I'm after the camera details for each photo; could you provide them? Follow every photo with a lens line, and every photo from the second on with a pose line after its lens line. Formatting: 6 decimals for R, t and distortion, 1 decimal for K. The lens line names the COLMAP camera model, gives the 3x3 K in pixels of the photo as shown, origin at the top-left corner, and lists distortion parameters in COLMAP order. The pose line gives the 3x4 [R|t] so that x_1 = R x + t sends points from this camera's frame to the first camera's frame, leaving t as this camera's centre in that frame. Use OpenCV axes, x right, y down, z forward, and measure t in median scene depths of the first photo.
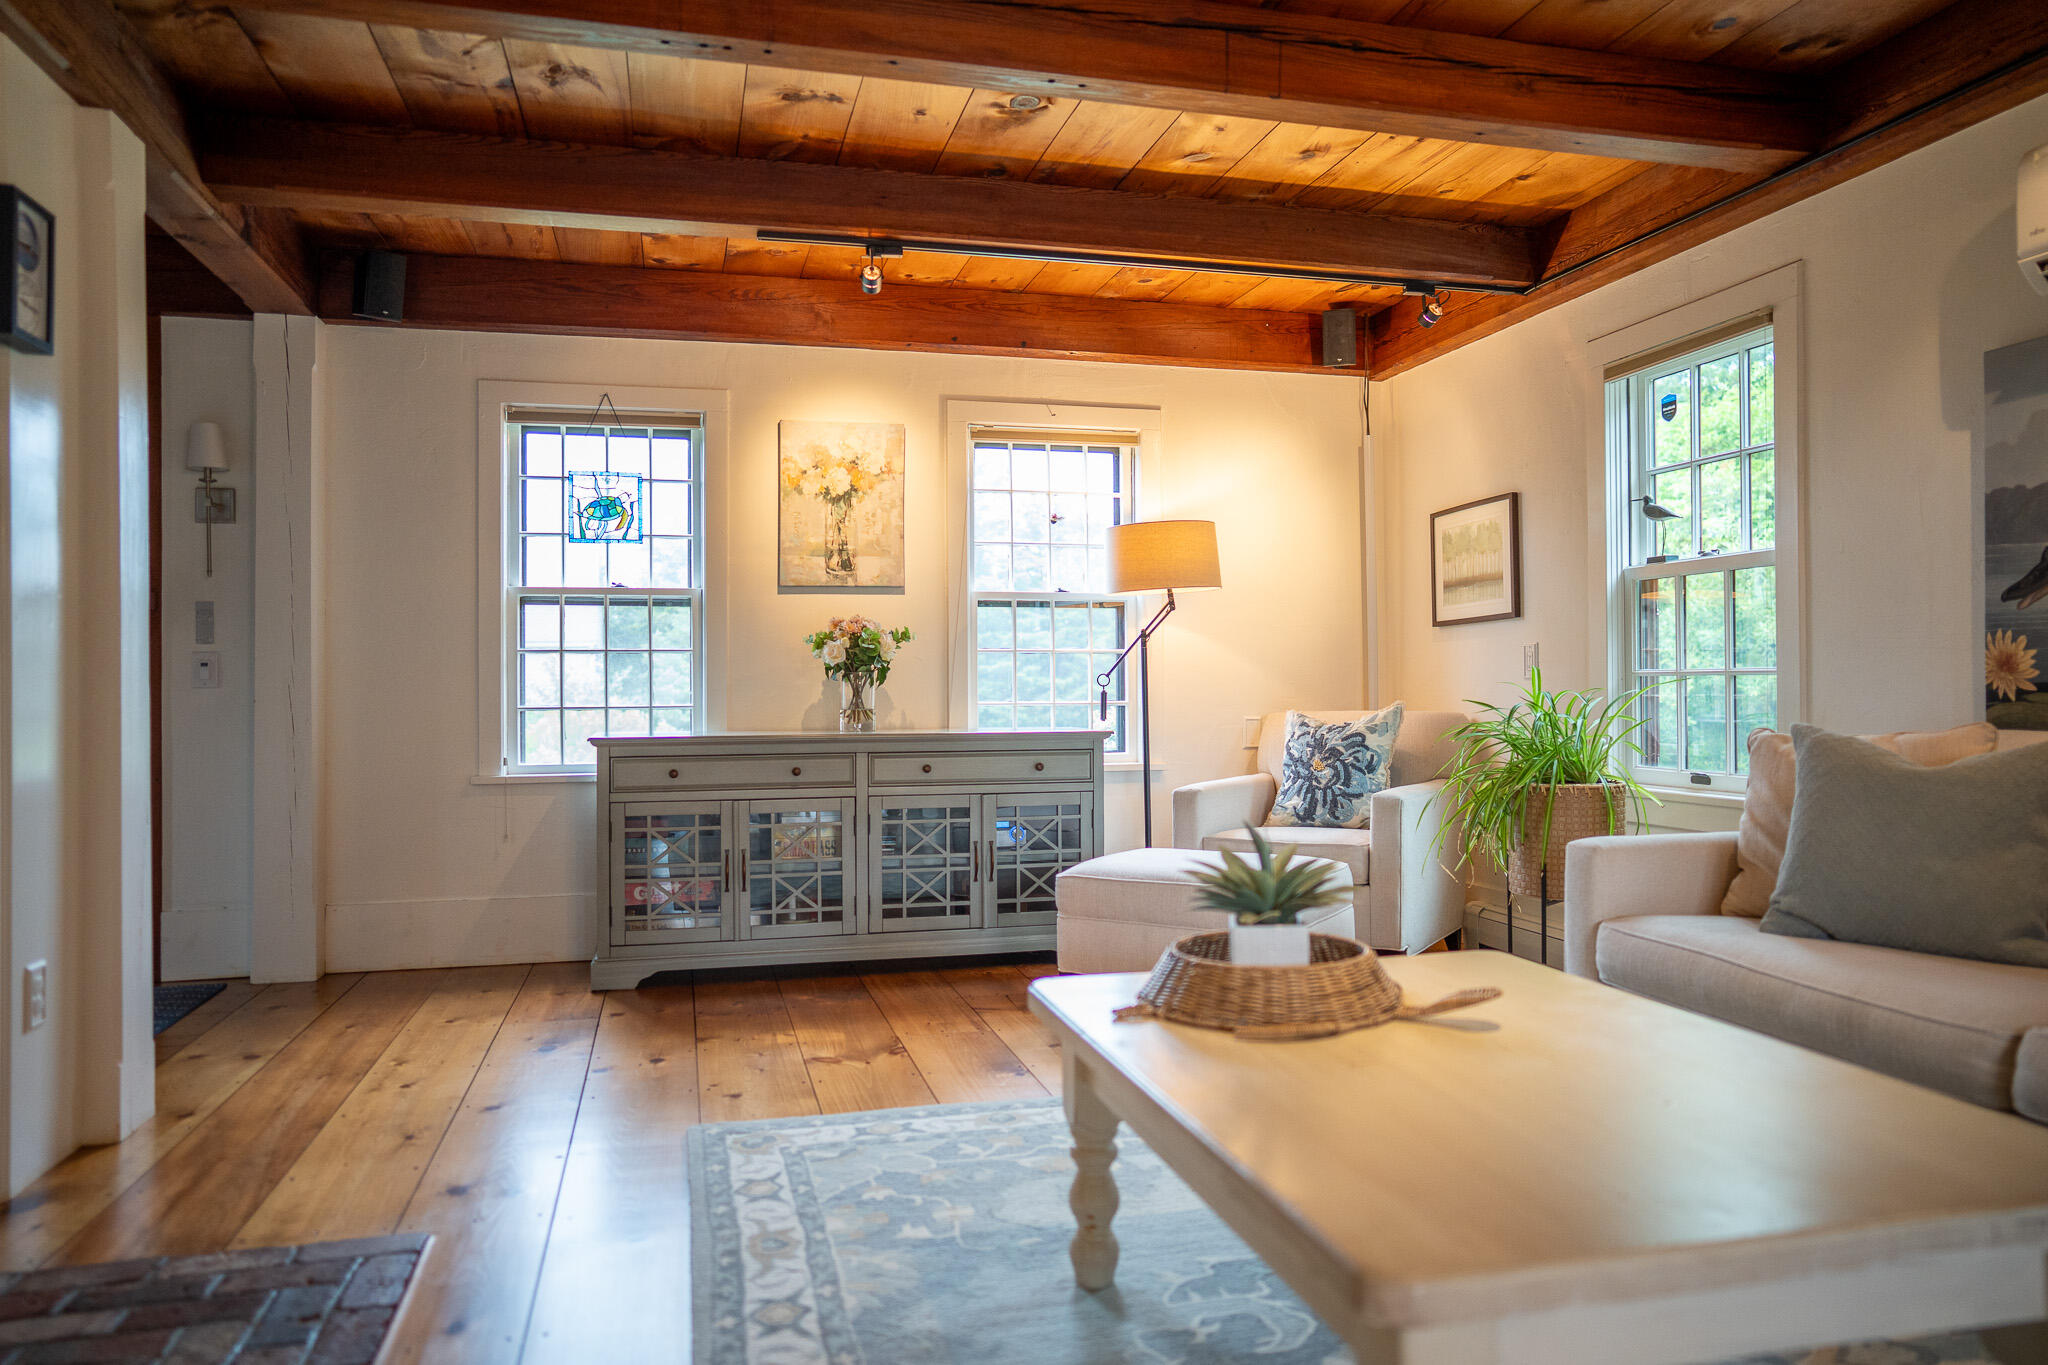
lens RADIAL K [[1374.2, 0, 1022.4], [0, 1374.2, 681.5], [0, 0, 1]] dist [-0.028096, 0.040601]
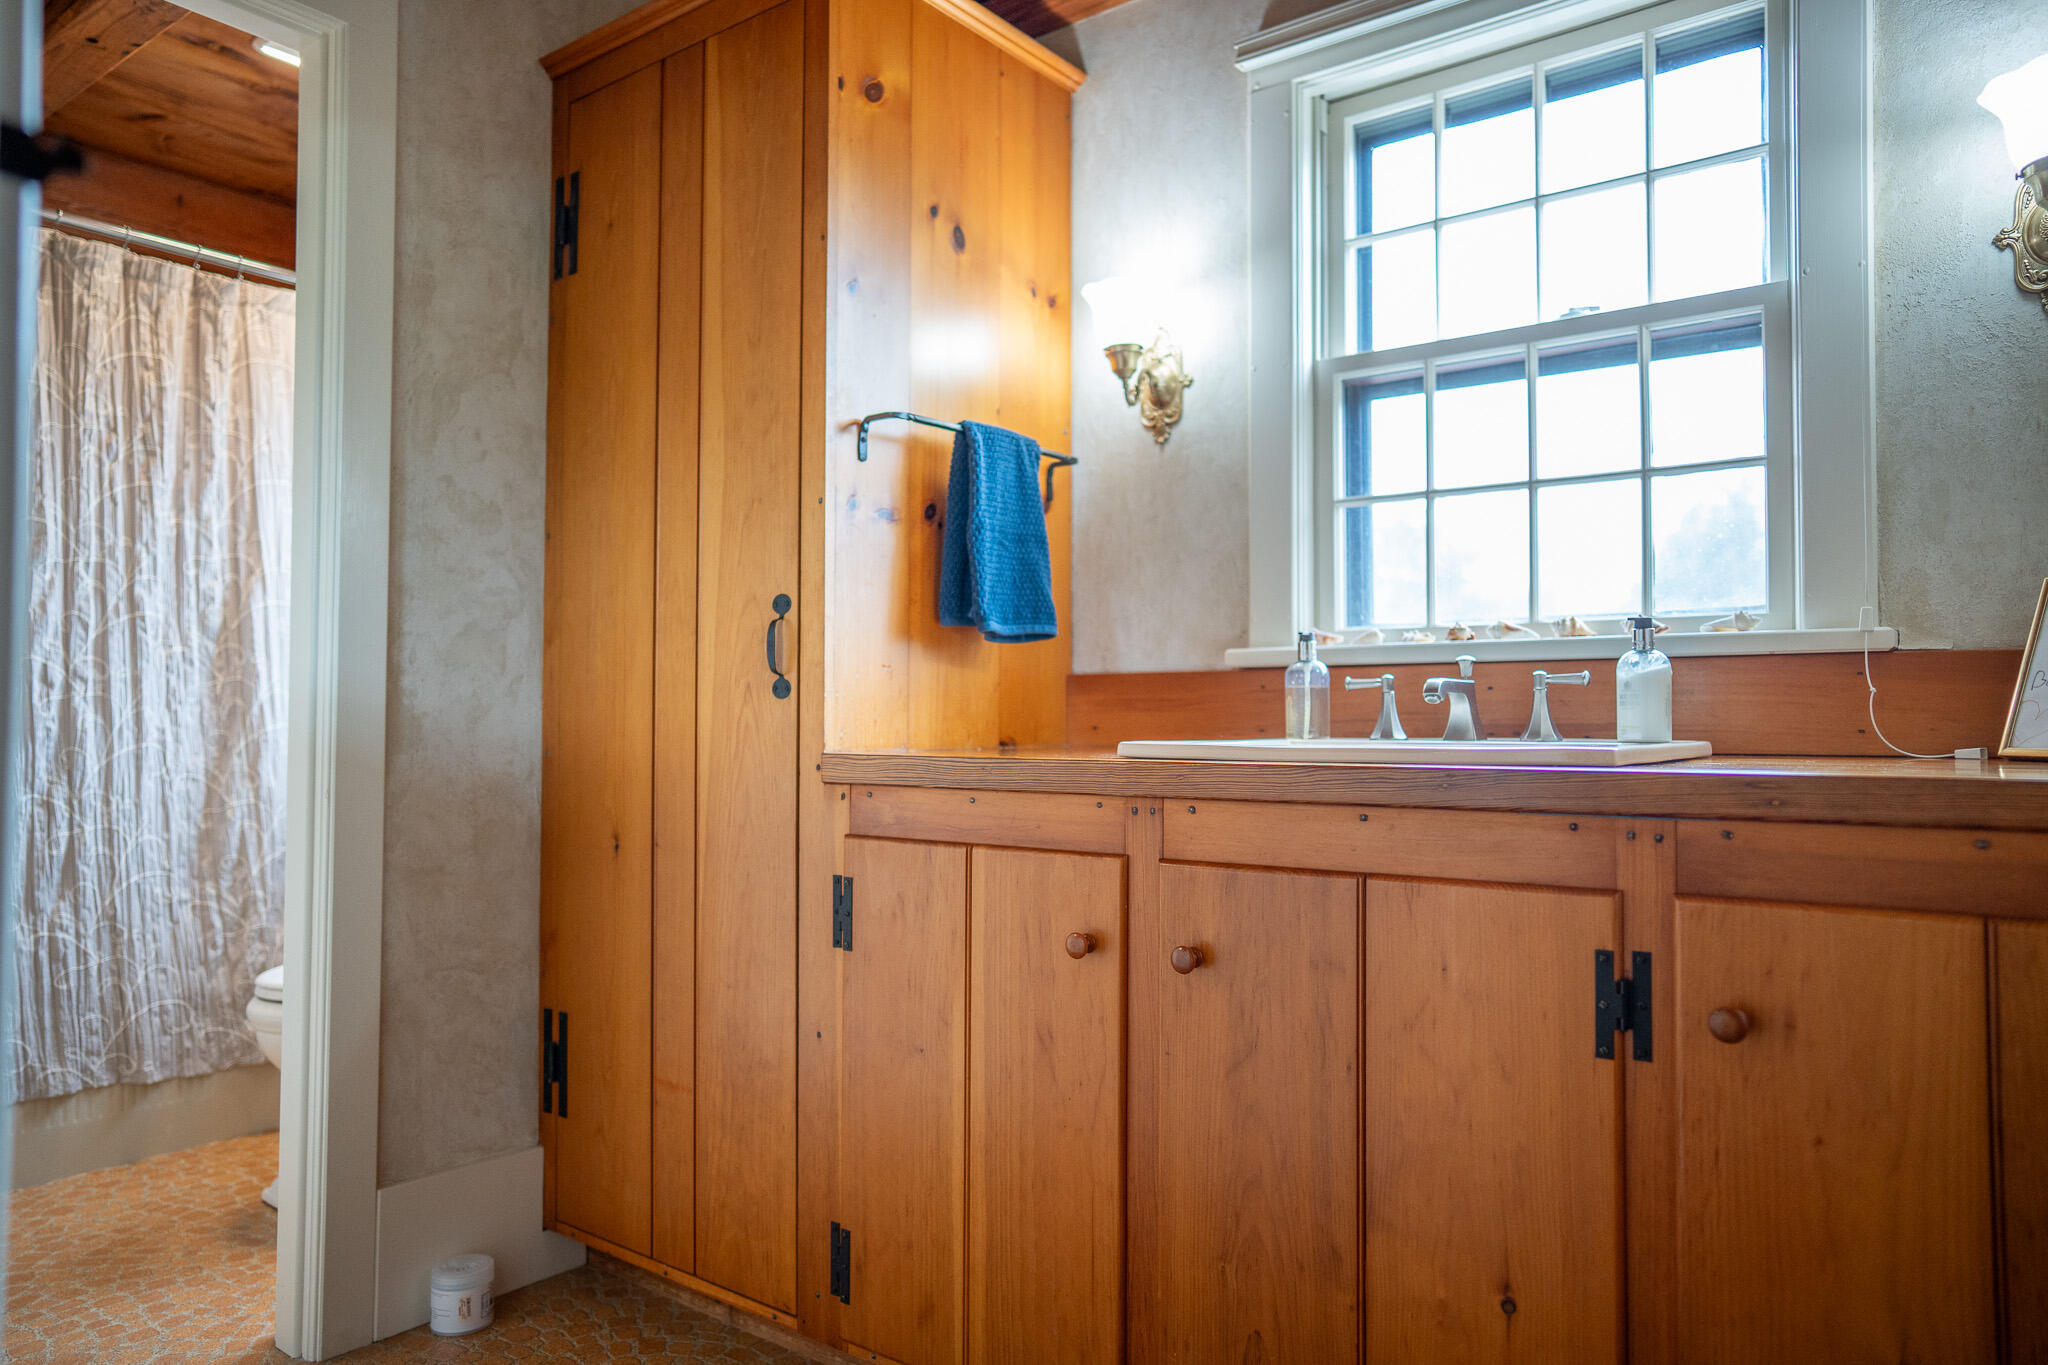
lens RADIAL K [[1374.2, 0, 1028.6], [0, 1374.2, 680.7], [0, 0, 1]] dist [-0.028096, 0.040601]
pose [[0.663367, 0.005586, -0.748274, -0.094381], [-0.003123, 0.999984, 0.004696, 0.037187], [0.748288, -0.000778, 0.663374, 0.619348]]
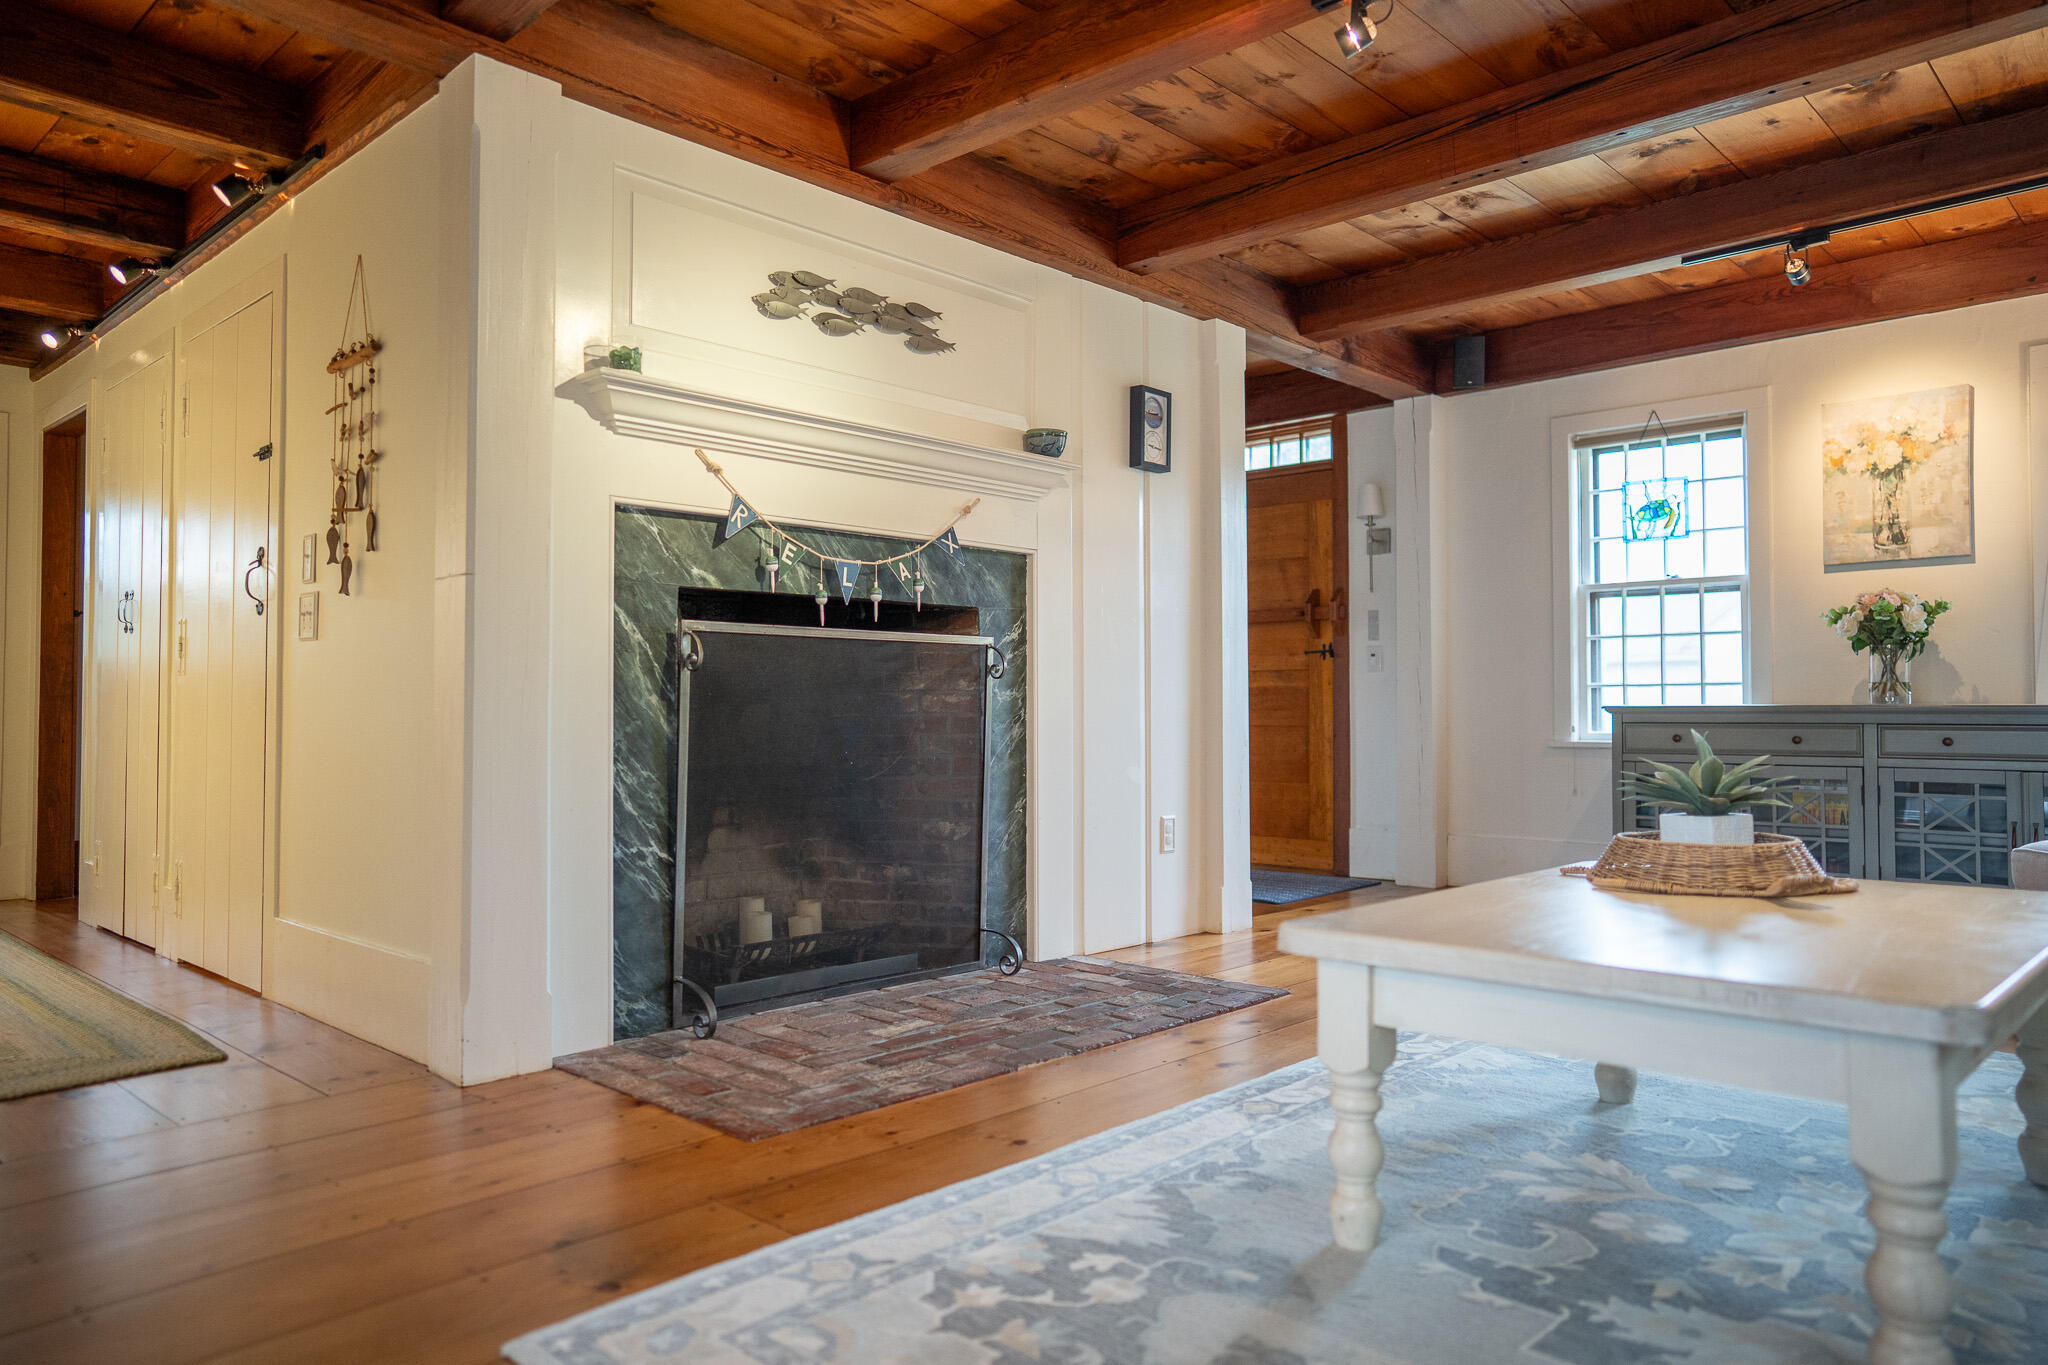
lens RADIAL K [[1374.2, 0, 1019.7], [0, 1374.2, 679.0], [0, 0, 1]] dist [-0.028096, 0.040601]
pose [[0.536570, -0.014052, -0.843739, 0.376927], [0.001842, 0.999878, -0.015481, 0.031750], [0.843854, 0.006752, 0.536531, -0.063966]]
